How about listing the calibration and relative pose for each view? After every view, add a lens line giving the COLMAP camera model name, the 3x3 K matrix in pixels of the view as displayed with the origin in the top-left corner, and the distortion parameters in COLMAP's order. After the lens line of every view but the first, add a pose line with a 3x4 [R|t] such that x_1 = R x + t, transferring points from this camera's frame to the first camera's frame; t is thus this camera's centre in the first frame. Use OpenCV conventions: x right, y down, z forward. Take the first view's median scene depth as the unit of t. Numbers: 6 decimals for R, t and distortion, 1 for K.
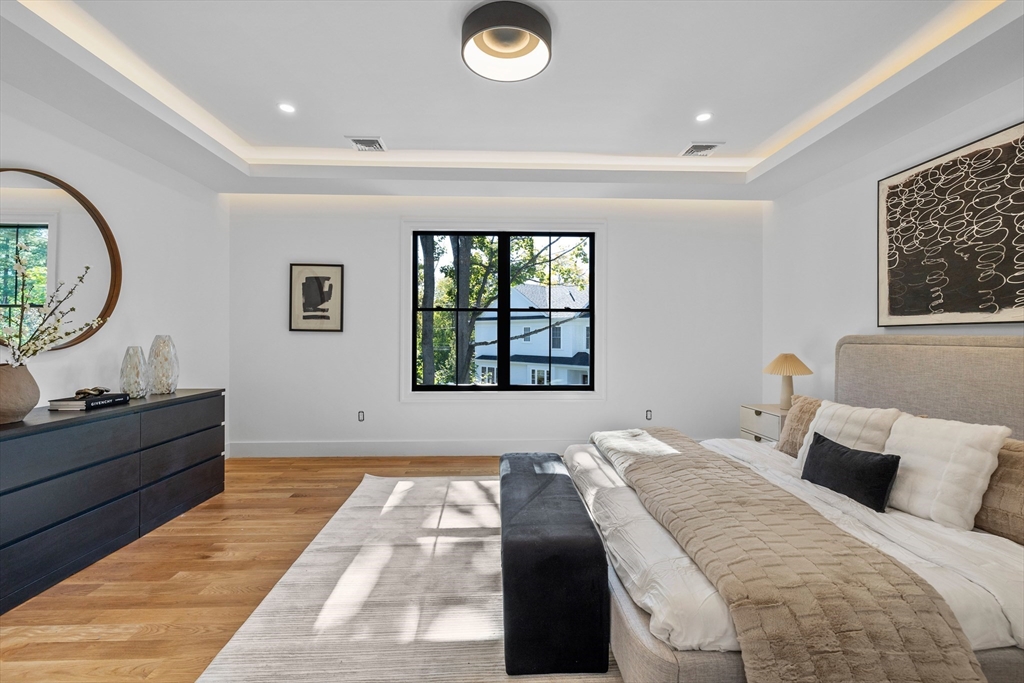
lens RADIAL K [[454.5, 0, 514.1], [0, 454.5, 335.5], [0, 0, 1]] dist [0.000126, 0.000273]
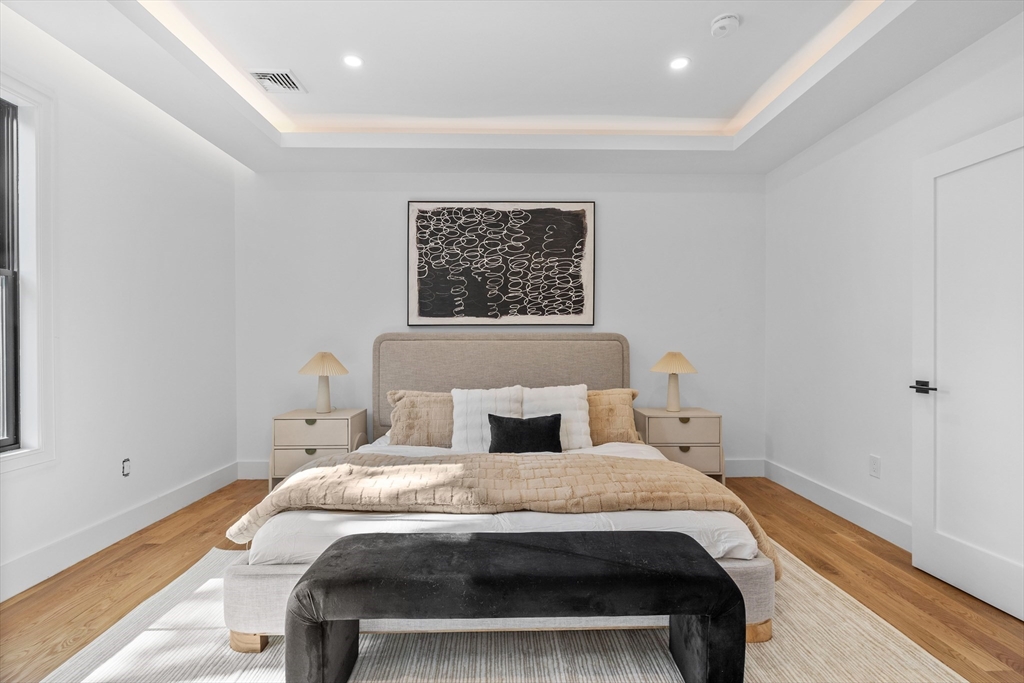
lens RADIAL K [[493.6, 0, 511.2], [0, 493.6, 343.7], [0, 0, 1]] dist [-0.003872, 0.000431]
pose [[0.013011, -0.007274, 0.999889, -0.540987], [-0.001032, 0.999973, 0.007288, 0.020468], [-0.999915, -0.001127, 0.013003, 0.825591]]
